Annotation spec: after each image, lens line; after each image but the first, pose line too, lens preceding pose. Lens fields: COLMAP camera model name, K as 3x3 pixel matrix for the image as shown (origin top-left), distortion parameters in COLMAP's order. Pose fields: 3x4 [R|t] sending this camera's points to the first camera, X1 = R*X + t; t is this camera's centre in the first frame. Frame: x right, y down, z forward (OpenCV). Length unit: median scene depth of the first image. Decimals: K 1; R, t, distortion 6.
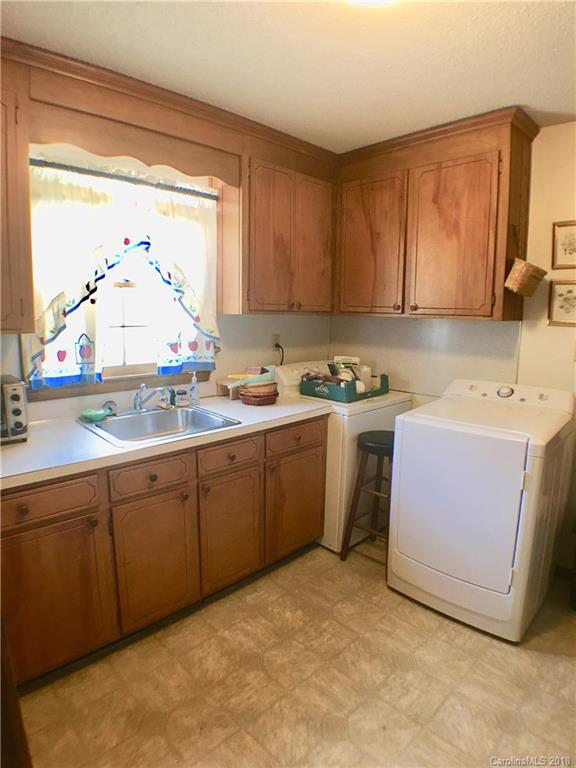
lens RADIAL K [[446.8, 0, 287.8], [0, 446.8, 387.1], [0, 0, 1]] dist [-0.093138, 0.005888]
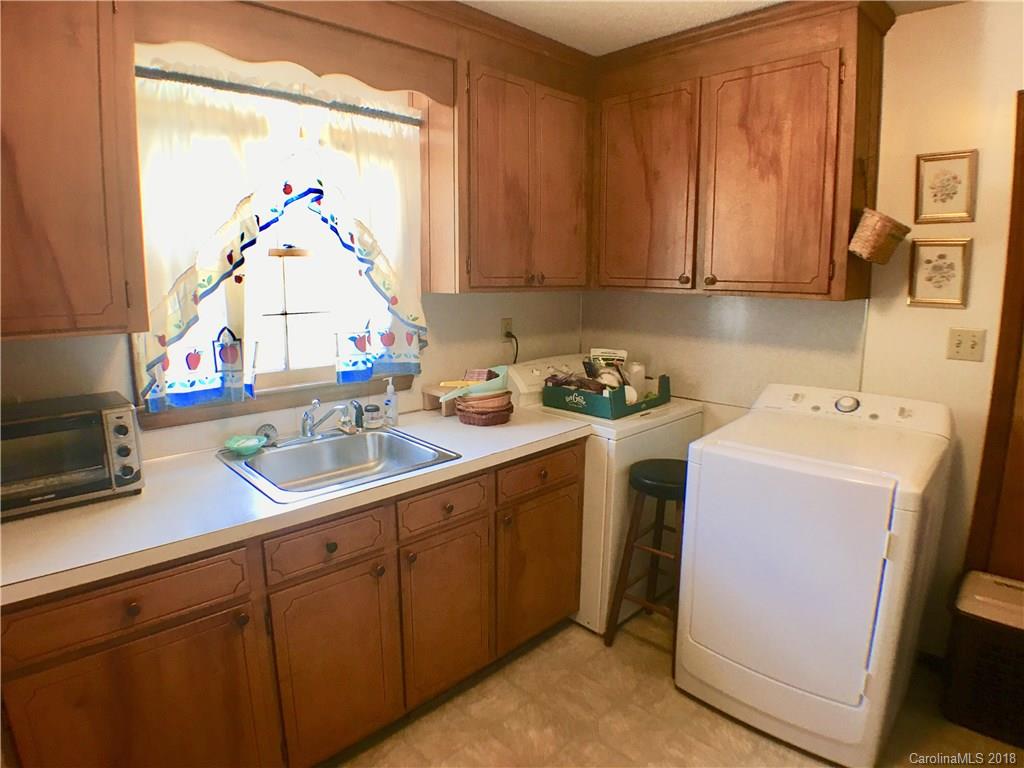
lens RADIAL K [[595.8, 0, 511.4], [0, 595.8, 377.1], [0, 0, 1]] dist [-0.093138, 0.005888]
pose [[0.999931, -0.011135, -0.003667, -0.023200], [0.011150, 0.999929, 0.004191, -0.042320], [0.003620, -0.004232, 0.999984, 0.100302]]
